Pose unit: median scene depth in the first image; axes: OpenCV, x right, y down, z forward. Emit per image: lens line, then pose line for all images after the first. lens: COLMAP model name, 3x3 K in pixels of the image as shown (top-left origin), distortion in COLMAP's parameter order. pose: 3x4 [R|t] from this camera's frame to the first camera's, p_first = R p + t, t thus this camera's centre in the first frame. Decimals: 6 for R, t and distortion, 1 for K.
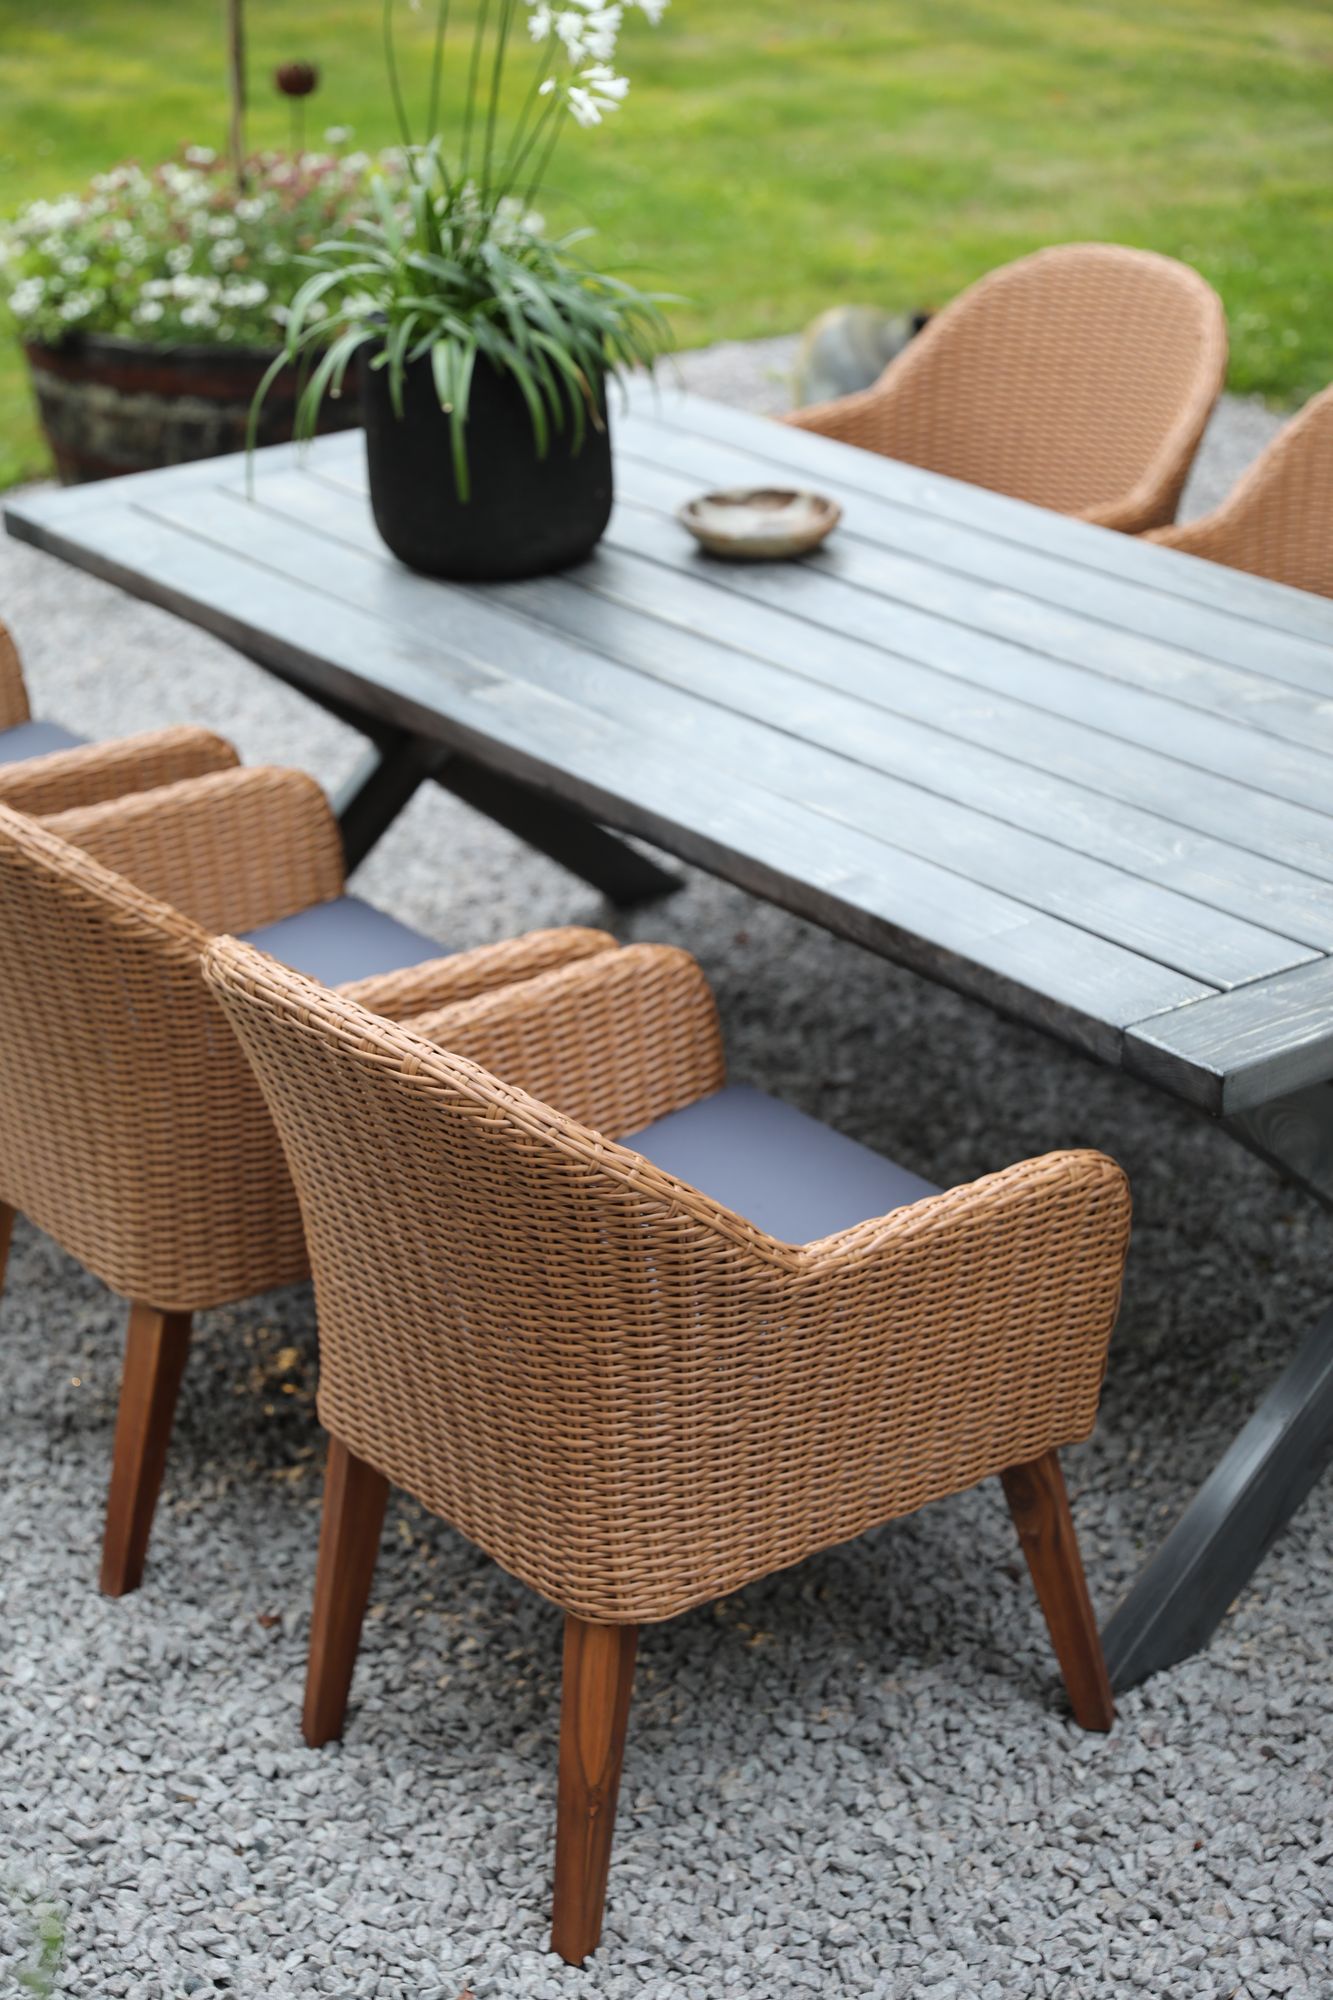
lens RADIAL K [[3515.0, 0, 666.5], [0, 3515.0, 1000.0], [0, 0, 1]] dist [0.229033, 0.199485]
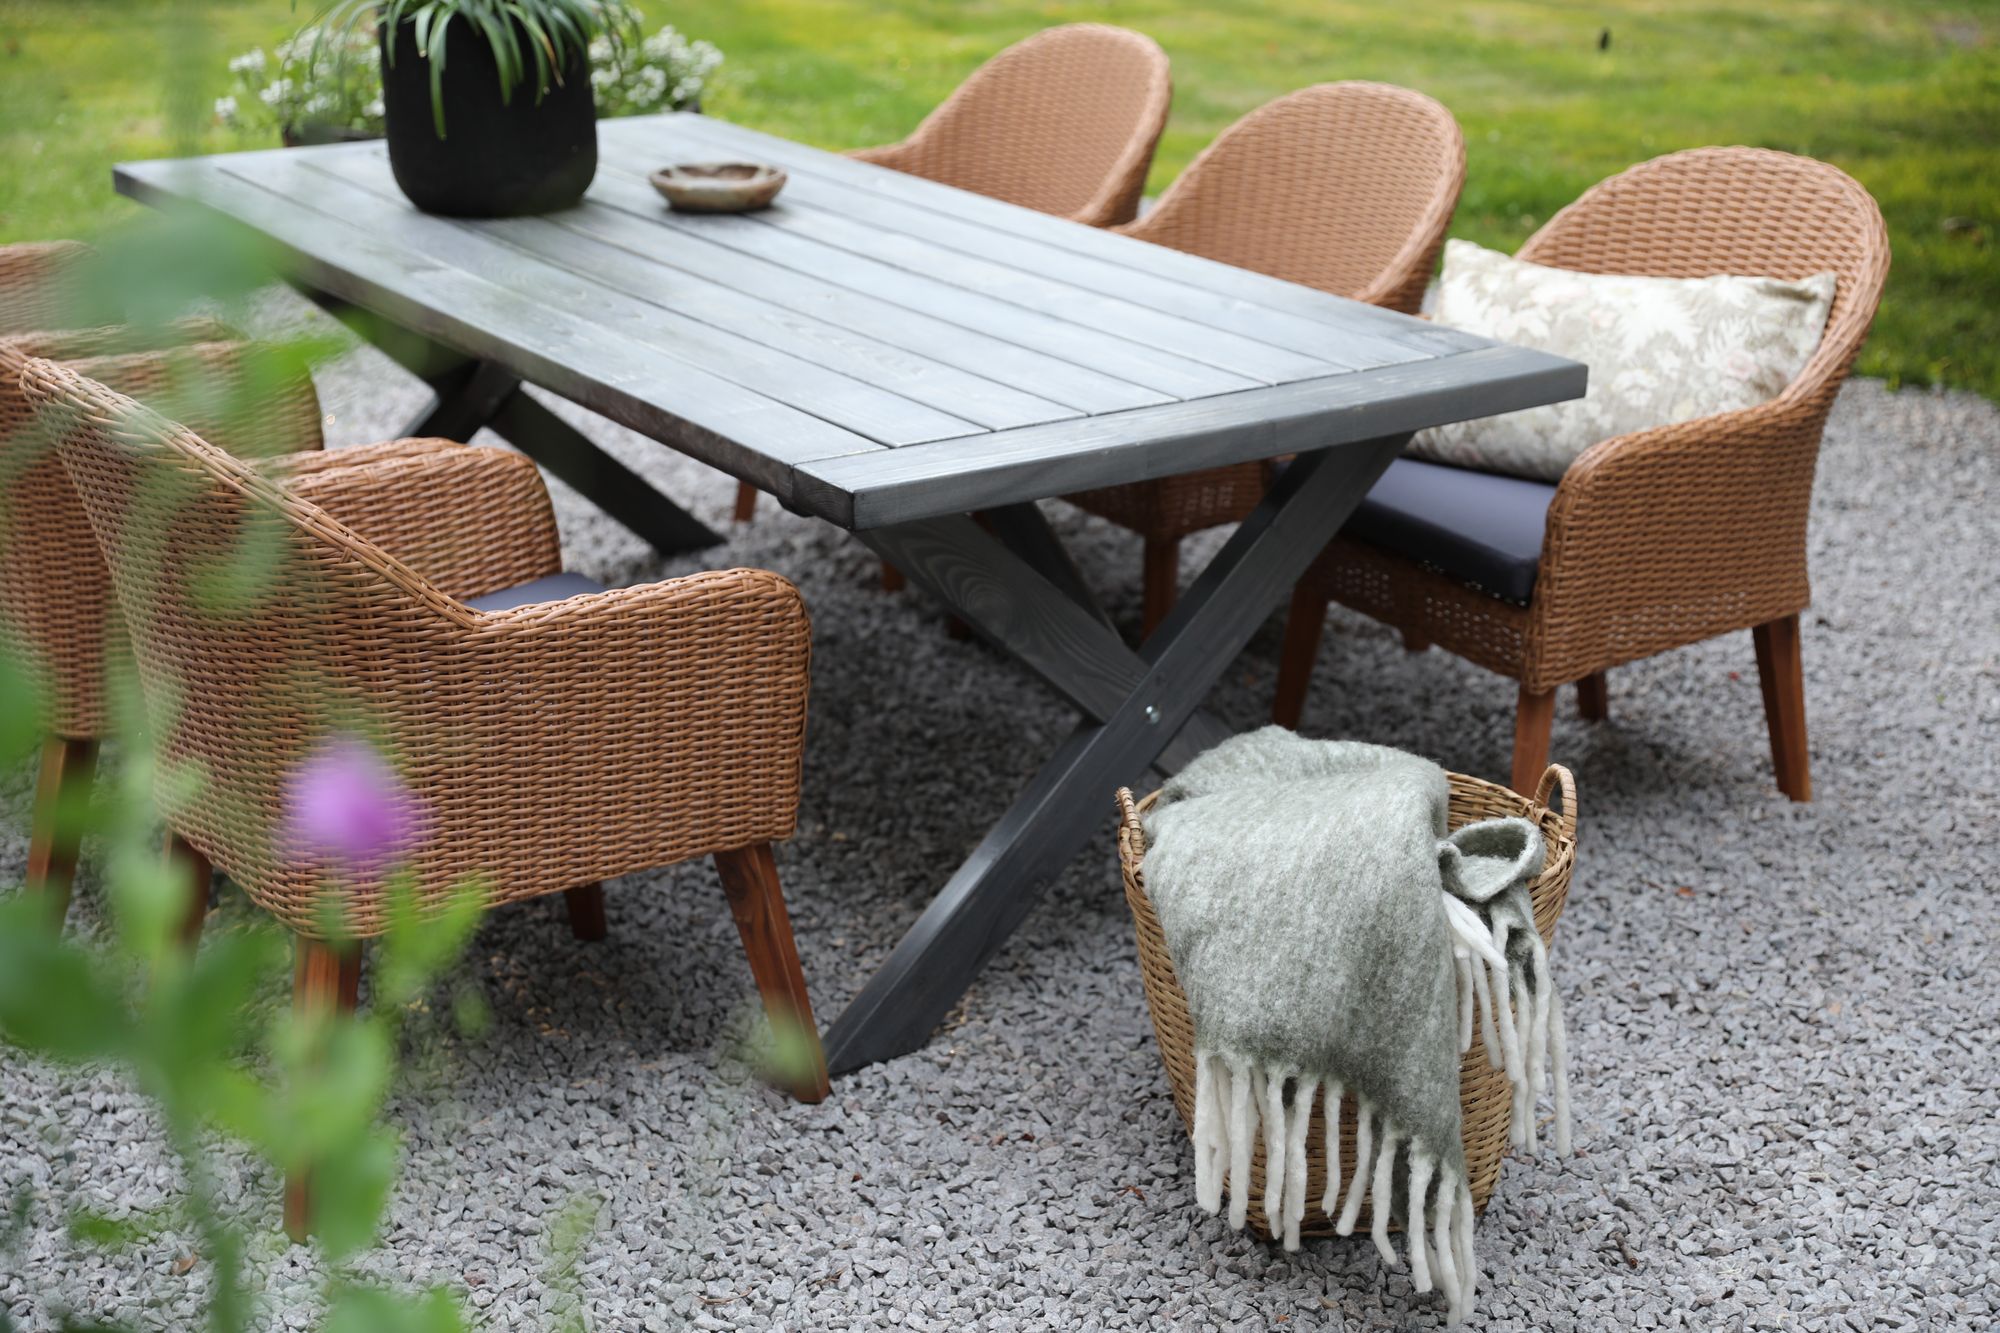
lens RADIAL K [[3055.0, 0, 1000.0], [0, 3055.0, 666.5], [0, 0, 1]] dist [0.172791, 0.137345]
pose [[0.997914, 0.036074, -0.053532, 0.240985], [-0.041028, 0.994676, -0.094535, 0.160410], [0.049837, 0.096534, 0.994081, -0.021963]]
